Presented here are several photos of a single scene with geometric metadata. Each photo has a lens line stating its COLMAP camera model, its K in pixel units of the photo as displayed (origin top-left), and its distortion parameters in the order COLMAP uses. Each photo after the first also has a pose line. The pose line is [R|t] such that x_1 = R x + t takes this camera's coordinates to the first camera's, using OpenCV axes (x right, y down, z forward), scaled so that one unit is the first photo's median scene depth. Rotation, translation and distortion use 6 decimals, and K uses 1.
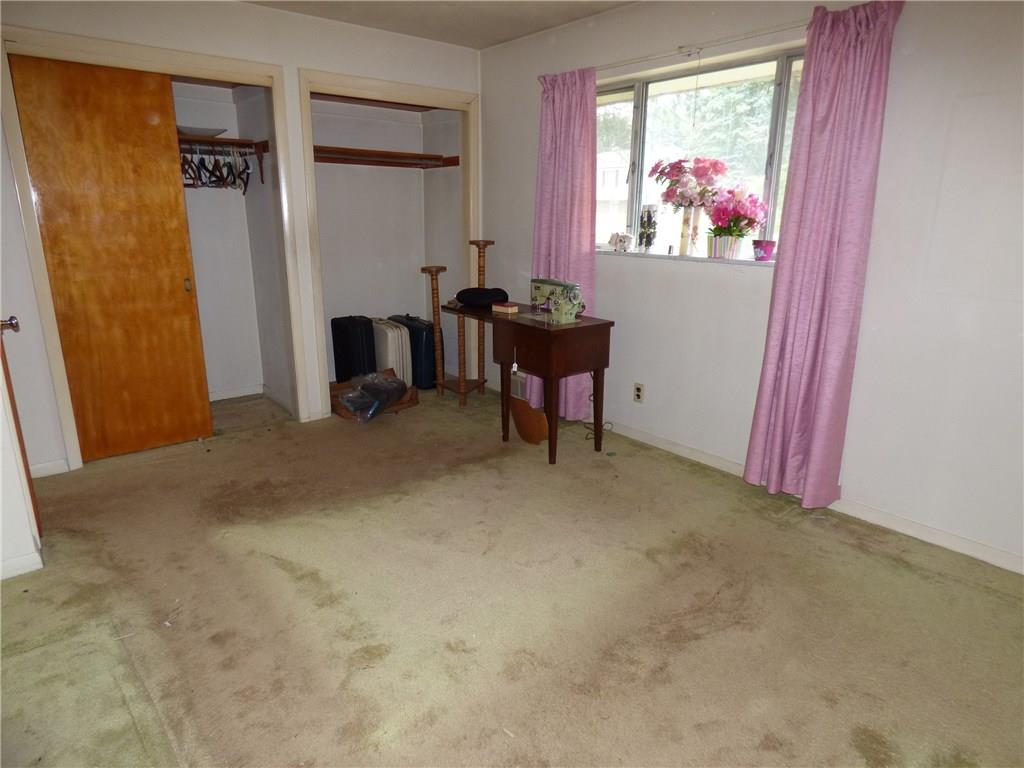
lens RADIAL K [[627.2, 0, 516.0], [0, 627.2, 385.5], [0, 0, 1]] dist [-0.001487, -0.026433]
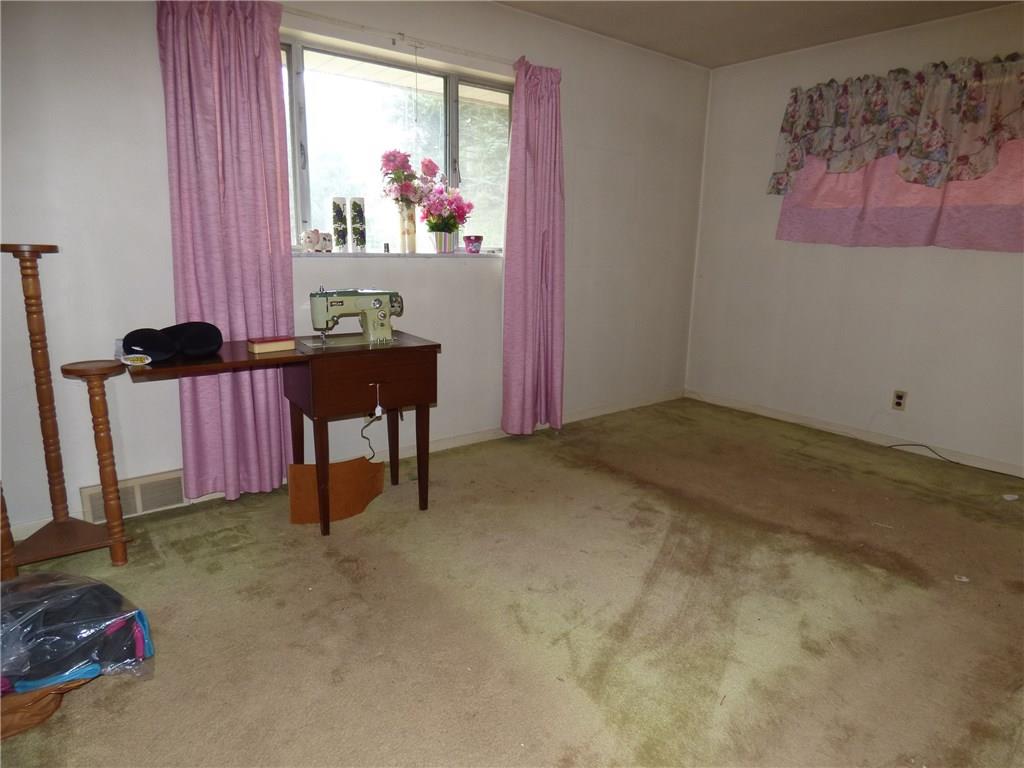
lens RADIAL K [[627.2, 0, 516.0], [0, 627.2, 385.5], [0, 0, 1]] dist [-0.001487, -0.026433]
pose [[0.004465, -0.215482, 0.976498, -0.699752], [0.252948, 0.944994, 0.207373, -0.166160], [-0.967470, 0.246077, 0.058725, 0.801891]]
